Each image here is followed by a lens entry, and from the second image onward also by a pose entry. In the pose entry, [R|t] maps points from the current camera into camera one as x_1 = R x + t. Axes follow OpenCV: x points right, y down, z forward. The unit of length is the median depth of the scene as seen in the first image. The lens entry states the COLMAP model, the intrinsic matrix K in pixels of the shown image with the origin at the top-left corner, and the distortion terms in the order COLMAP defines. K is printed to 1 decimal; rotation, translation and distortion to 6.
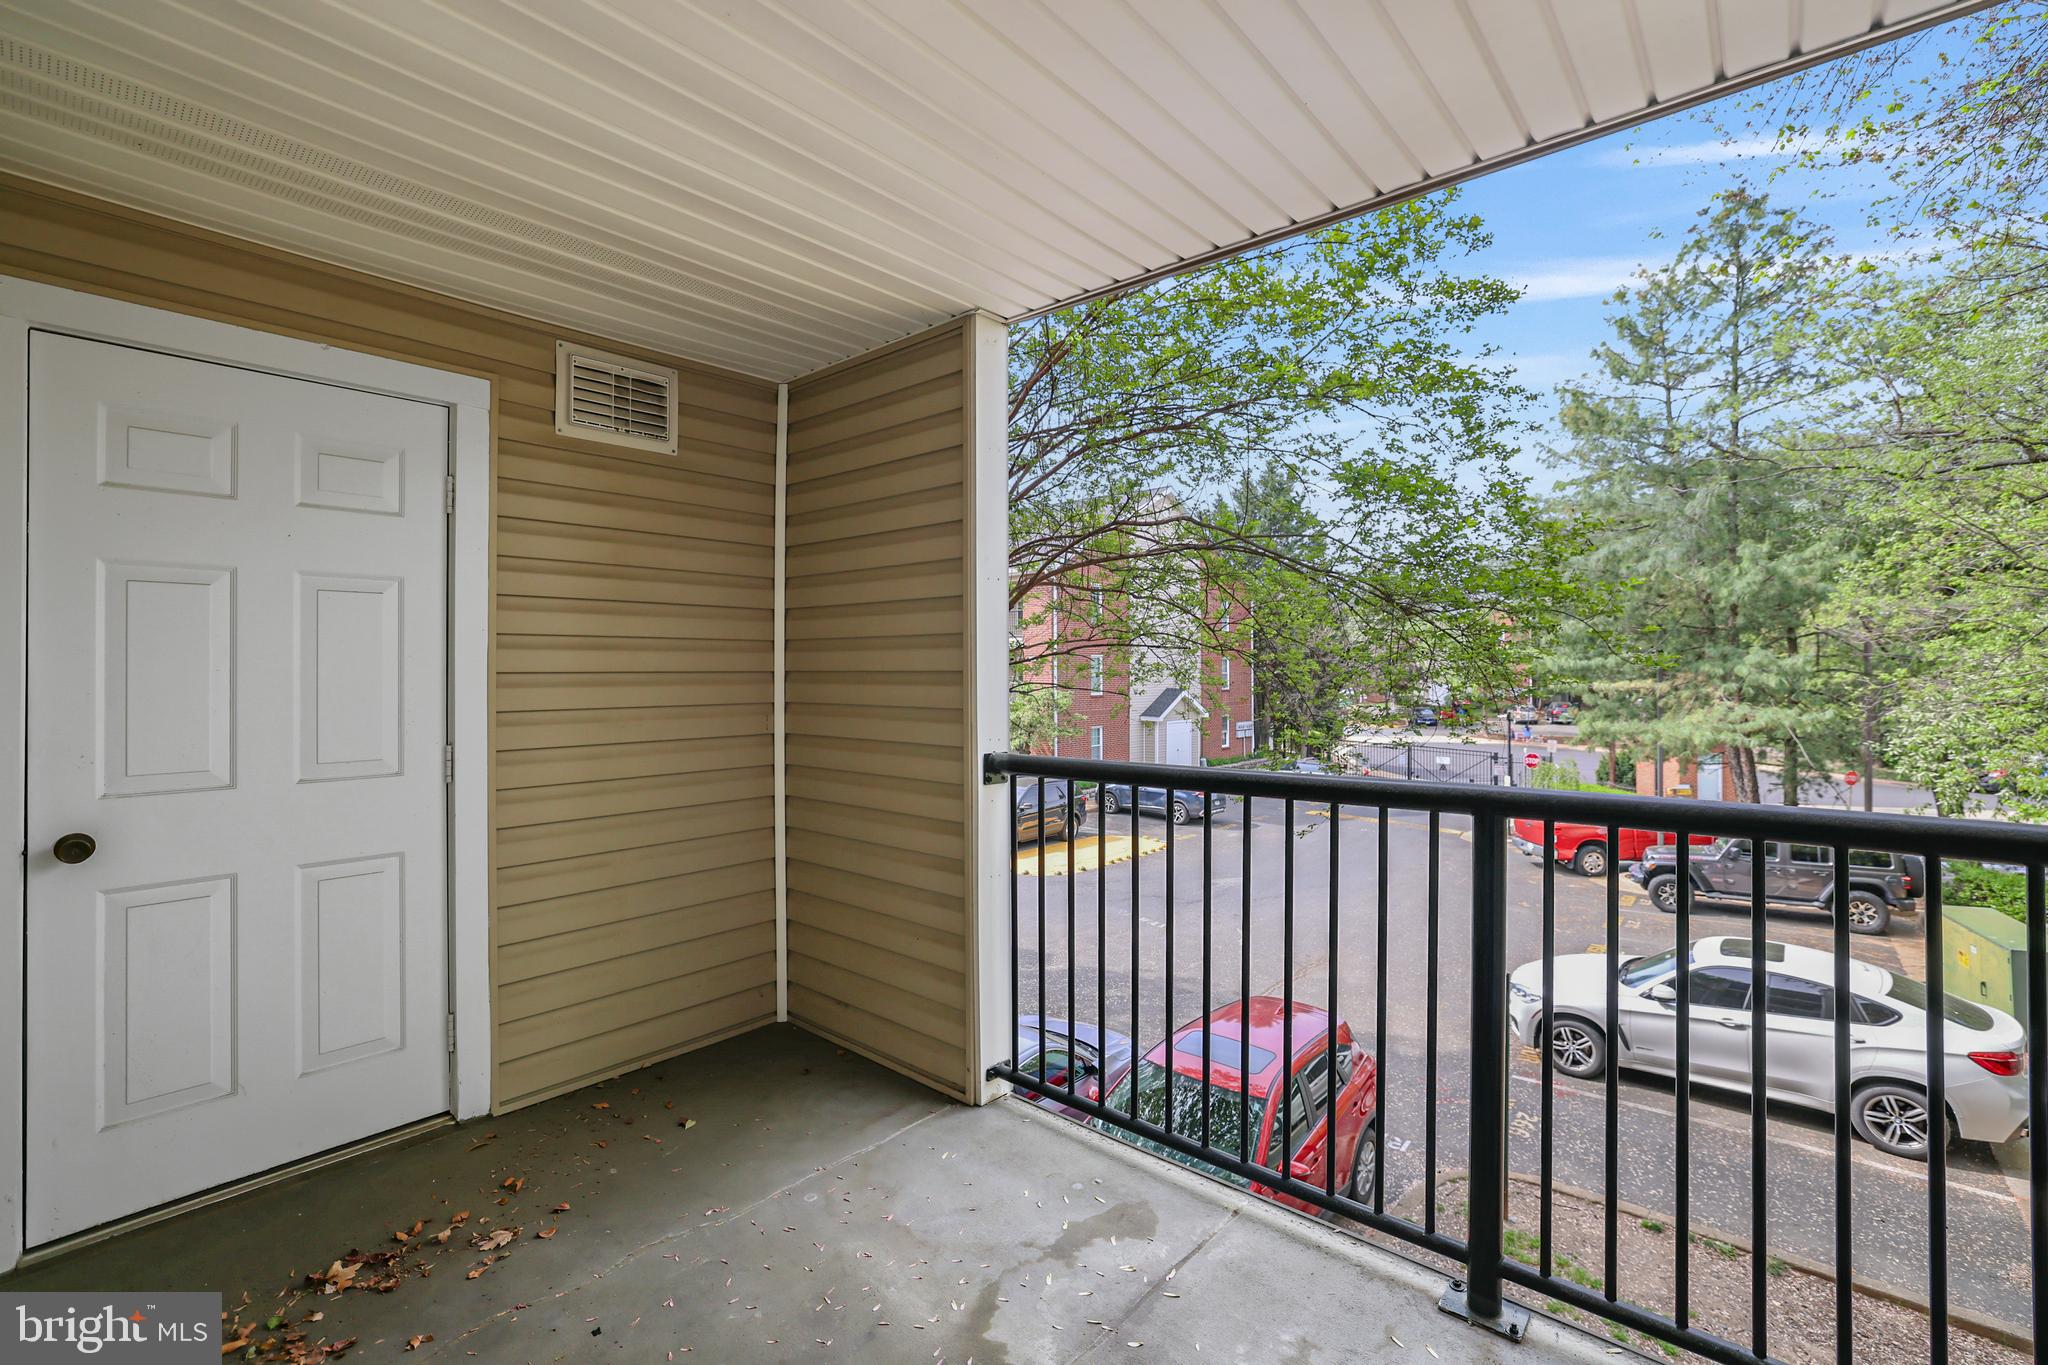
lens RADIAL K [[897.6, 0, 1016.8], [0, 897.6, 664.1], [0, 0, 1]] dist [-0.045925, 0.016466]
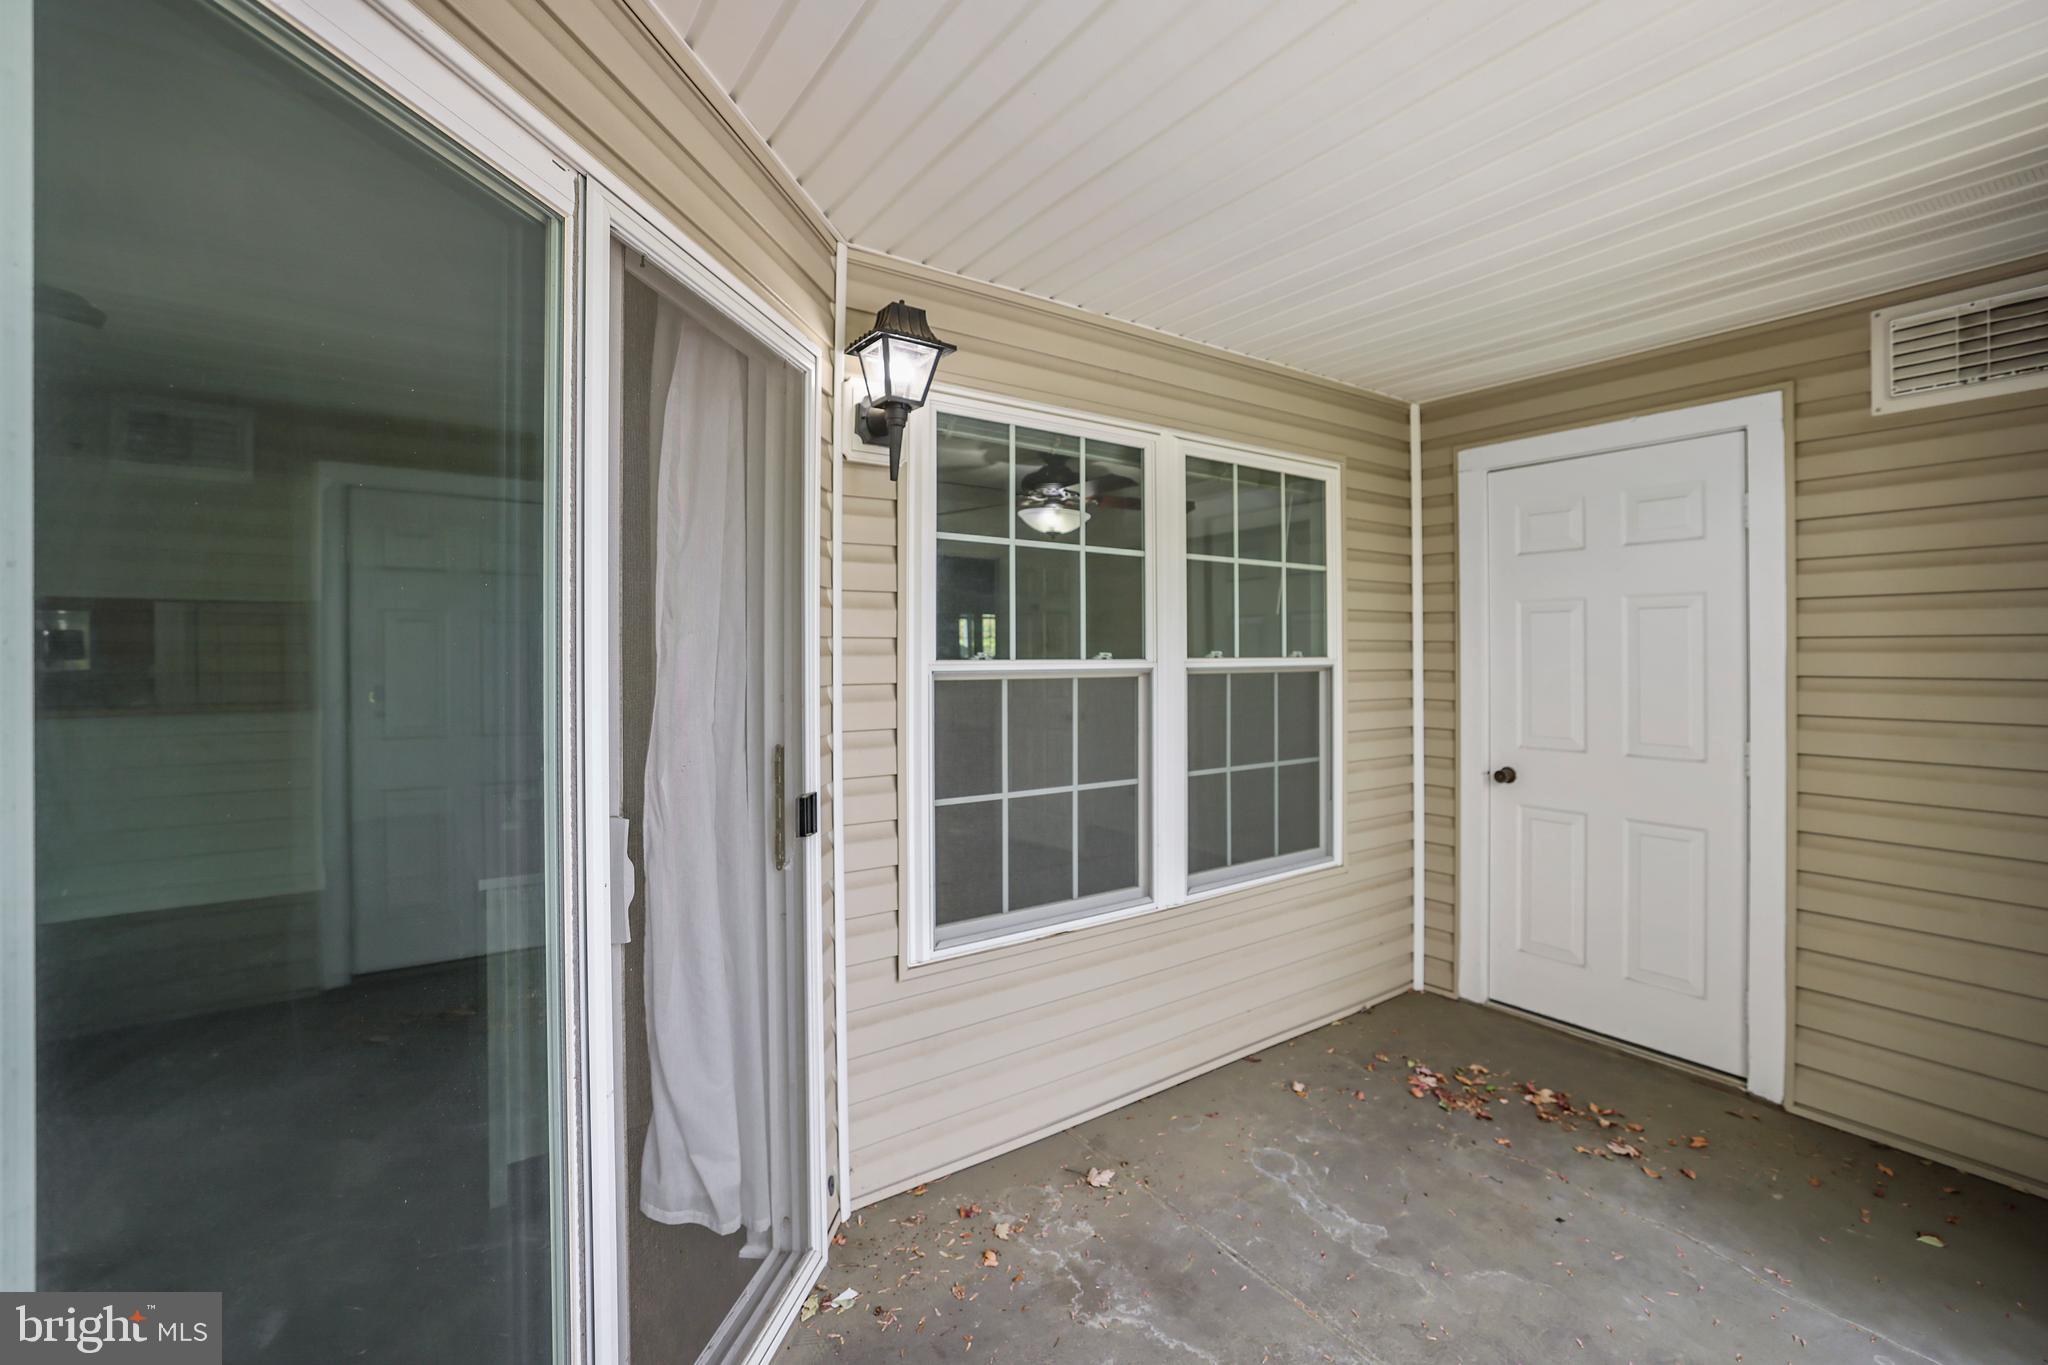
lens RADIAL K [[897.6, 0, 1016.8], [0, 897.6, 664.1], [0, 0, 1]] dist [-0.045925, 0.016466]
pose [[-0.258158, 0.016590, -0.965960, 0.613704], [0.009309, 0.999849, 0.014684, -0.027630], [0.966058, -0.005201, -0.258273, 0.404743]]
